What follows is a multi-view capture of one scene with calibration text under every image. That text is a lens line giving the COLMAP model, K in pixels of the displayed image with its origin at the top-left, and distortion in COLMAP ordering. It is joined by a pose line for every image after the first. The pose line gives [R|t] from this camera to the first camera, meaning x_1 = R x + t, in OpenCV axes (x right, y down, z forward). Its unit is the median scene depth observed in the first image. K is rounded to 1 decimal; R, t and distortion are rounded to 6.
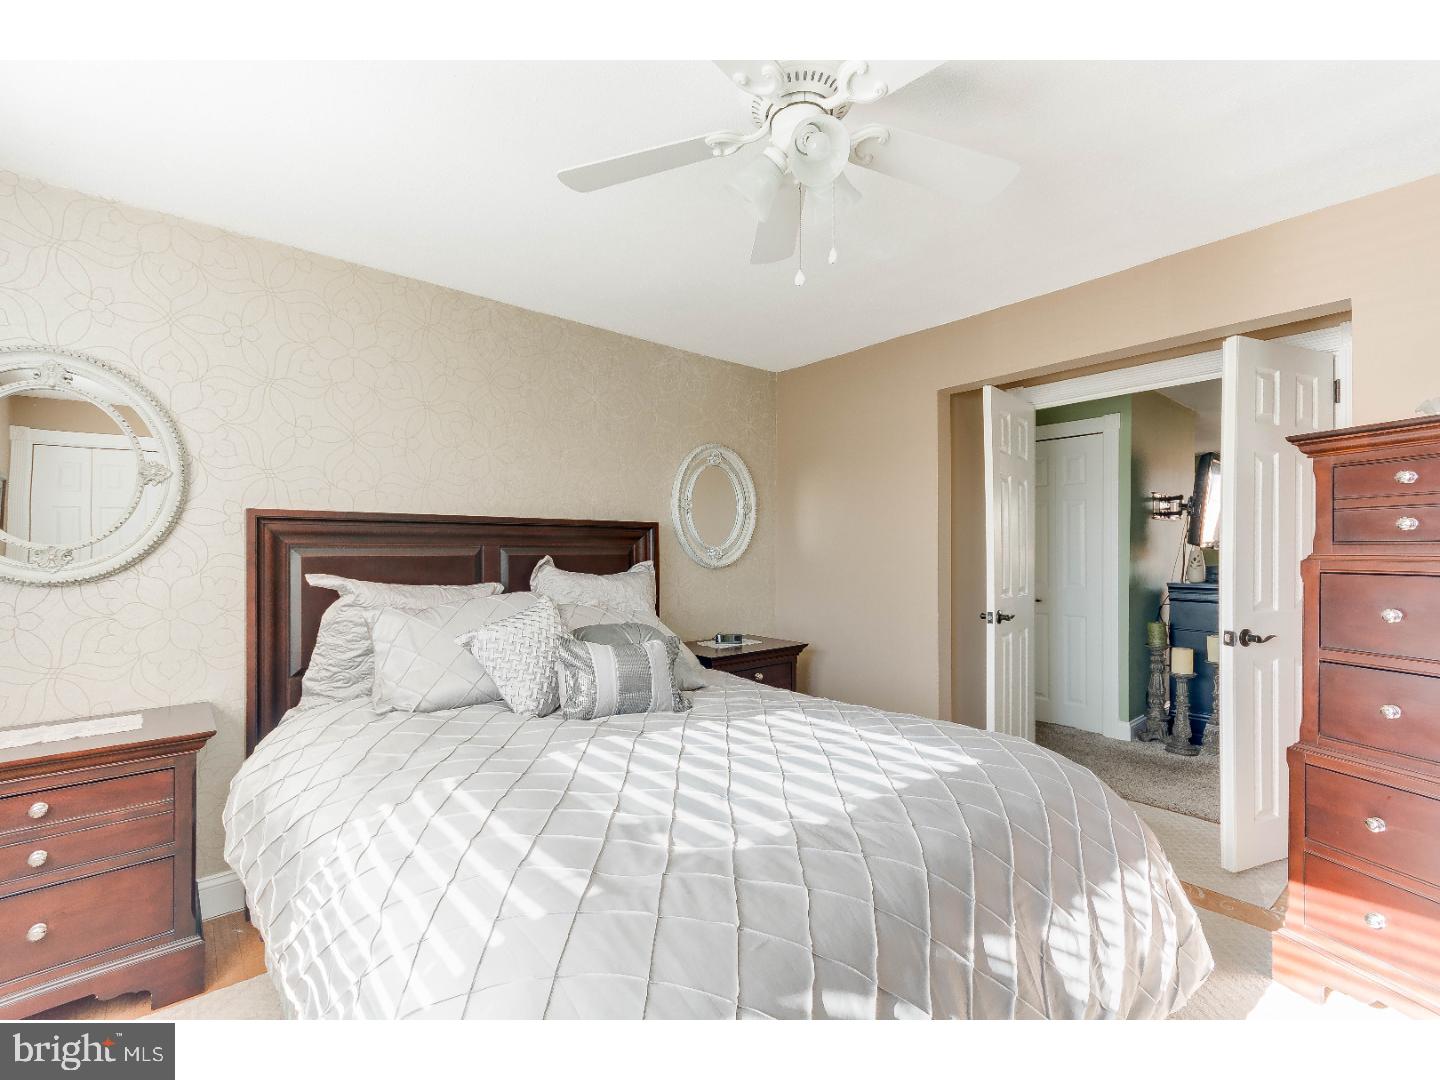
lens RADIAL K [[631.9, 0, 729.1], [0, 631.9, 551.9], [0, 0, 1]] dist [0.001369, 0.000326]
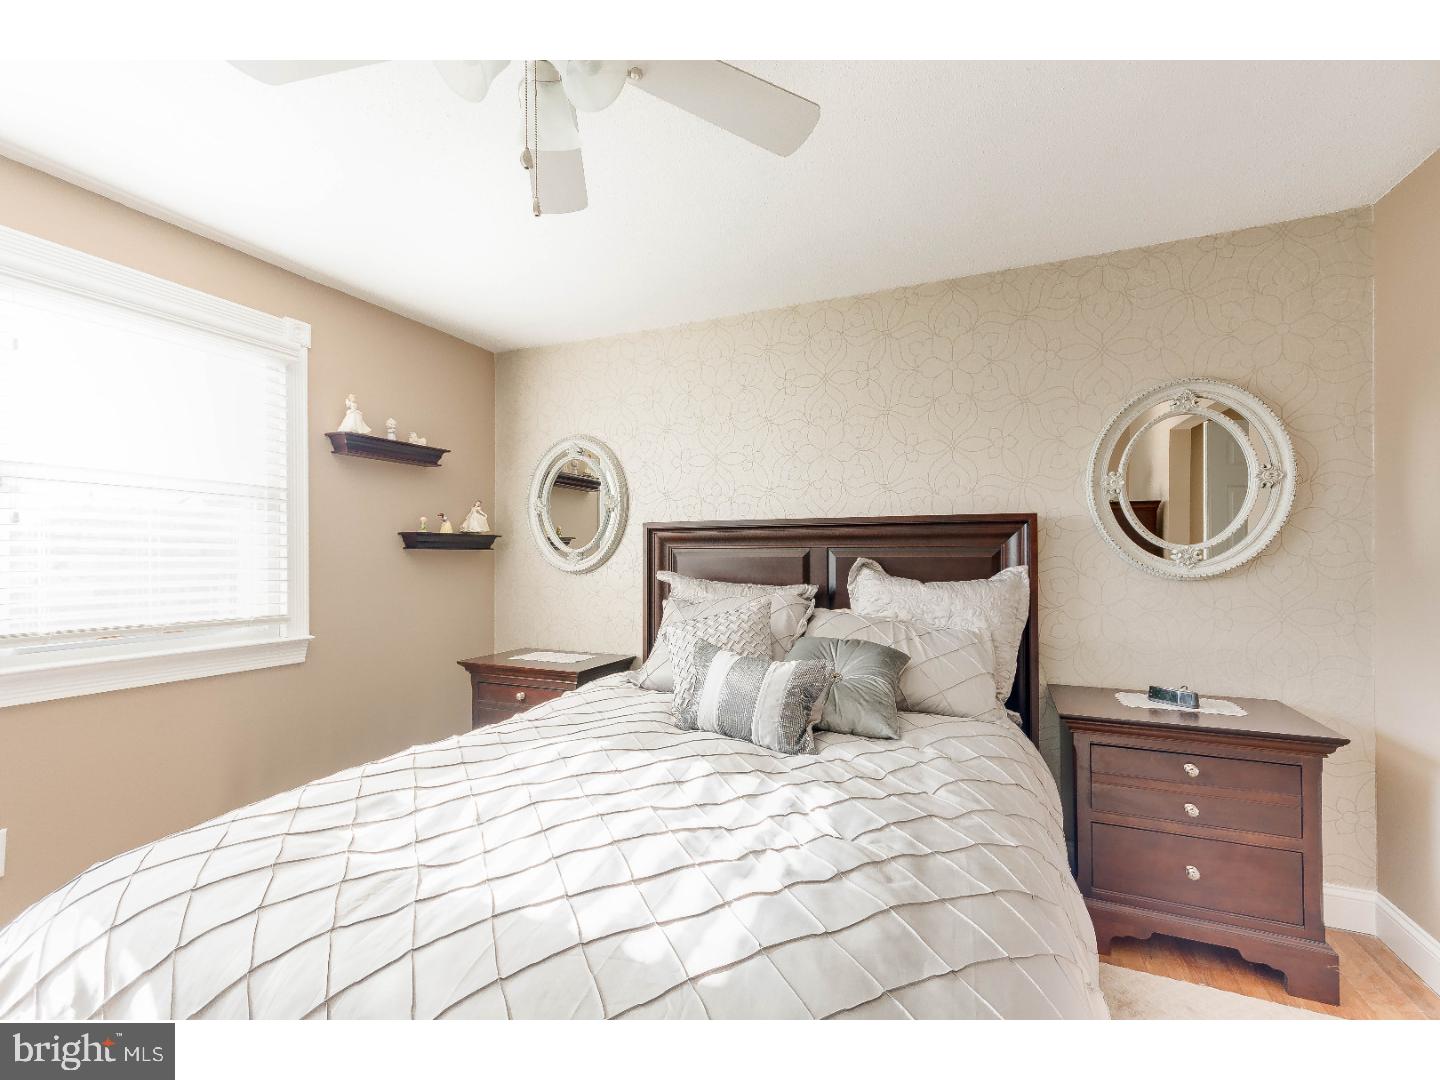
lens RADIAL K [[631.9, 0, 729.1], [0, 631.9, 551.9], [0, 0, 1]] dist [0.001369, 0.000326]
pose [[0.432304, -0.000223, -0.901728, 0.391580], [0.001069, 0.999999, 0.000265, -0.002817], [0.901727, -0.001078, 0.432304, 0.374608]]
